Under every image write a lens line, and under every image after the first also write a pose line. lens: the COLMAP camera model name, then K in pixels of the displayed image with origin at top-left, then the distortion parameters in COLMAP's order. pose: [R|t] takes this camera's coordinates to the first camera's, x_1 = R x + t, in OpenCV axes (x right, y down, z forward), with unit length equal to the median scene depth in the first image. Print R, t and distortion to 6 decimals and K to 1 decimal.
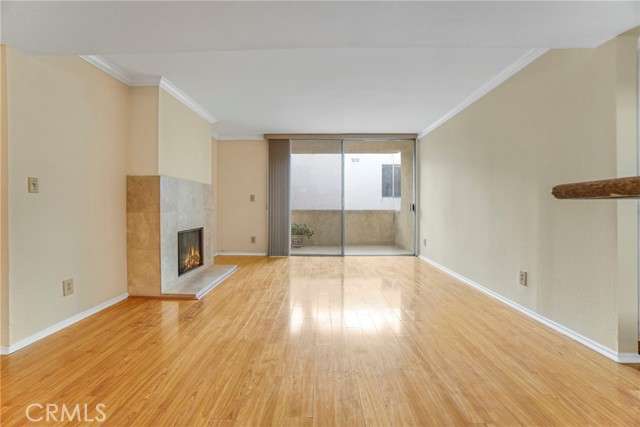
lens RADIAL K [[284.8, 0, 321.7], [0, 284.8, 210.6], [0, 0, 1]] dist [-0.041656, 0.000551]
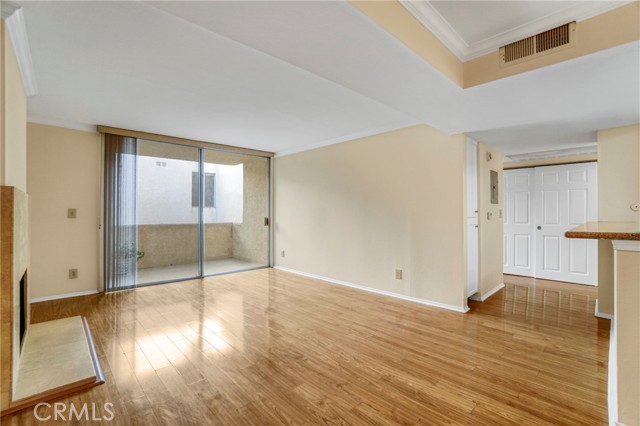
lens RADIAL K [[284.8, 0, 321.7], [0, 284.8, 210.1], [0, 0, 1]] dist [-0.041656, 0.000551]
pose [[0.715437, 0.004044, 0.698666, -0.276937], [0.011867, 0.999769, -0.017939, -0.032443], [-0.698577, 0.021126, 0.715223, 0.100867]]
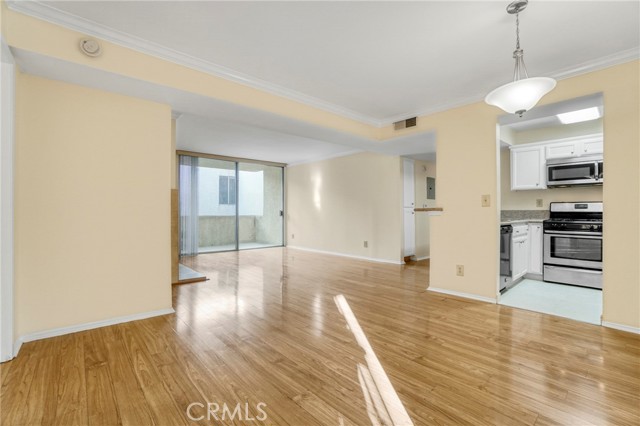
lens RADIAL K [[284.8, 0, 321.7], [0, 284.8, 210.1], [0, 0, 1]] dist [-0.041656, 0.000551]
pose [[0.743684, 0.005058, 0.668512, -0.512902], [0.010168, 0.999770, -0.018876, 0.002234], [-0.668454, 0.020835, 0.743462, -0.232914]]
